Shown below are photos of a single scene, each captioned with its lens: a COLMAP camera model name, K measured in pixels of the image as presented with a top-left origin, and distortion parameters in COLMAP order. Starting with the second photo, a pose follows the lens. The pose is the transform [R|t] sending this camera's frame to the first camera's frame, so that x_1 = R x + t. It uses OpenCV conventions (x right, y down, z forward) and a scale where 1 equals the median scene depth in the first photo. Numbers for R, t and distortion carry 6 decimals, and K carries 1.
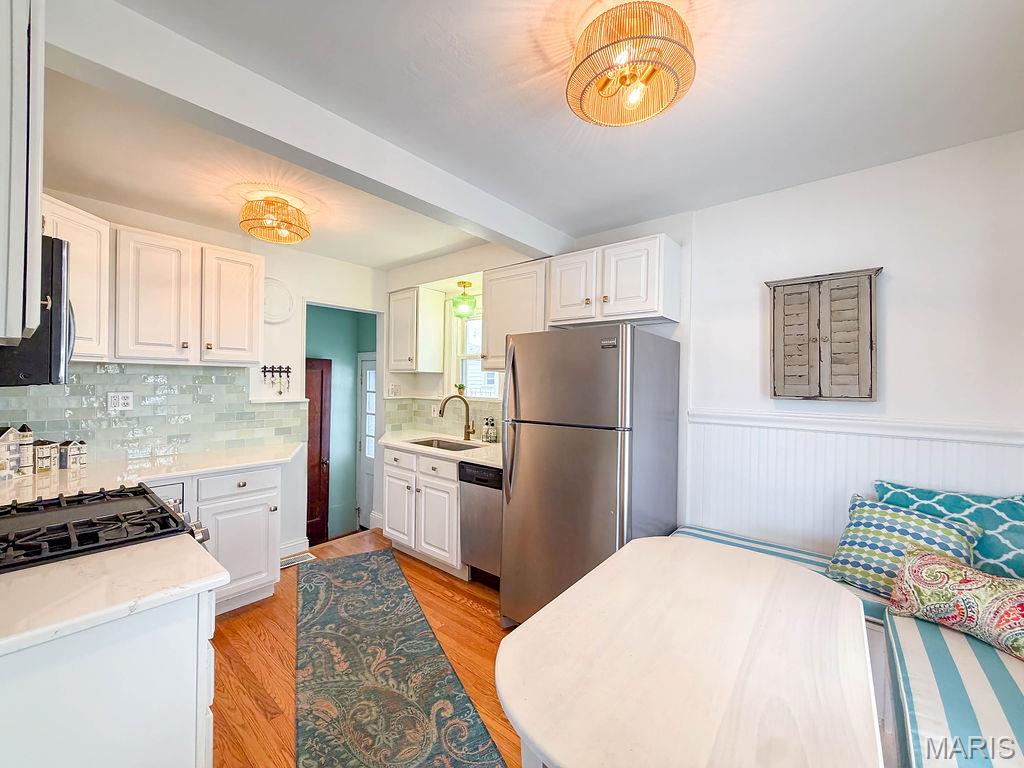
lens RADIAL K [[412.0, 0, 507.3], [0, 412.0, 381.2], [0, 0, 1]] dist [0.002420, 0.000217]
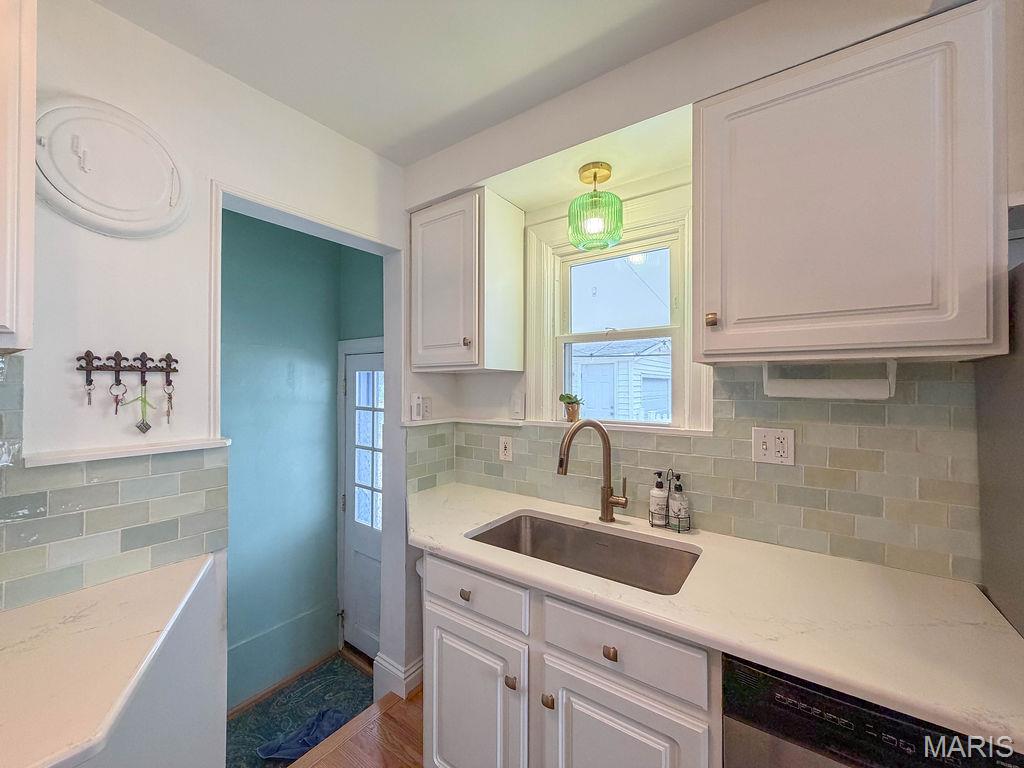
lens RADIAL K [[412.0, 0, 506.9], [0, 412.0, 381.7], [0, 0, 1]] dist [0.002420, 0.000217]
pose [[0.997088, -0.013306, 0.075094, -0.258146], [0.014153, 0.999842, -0.010751, -0.003873], [-0.074939, 0.011783, 0.997118, 0.614043]]
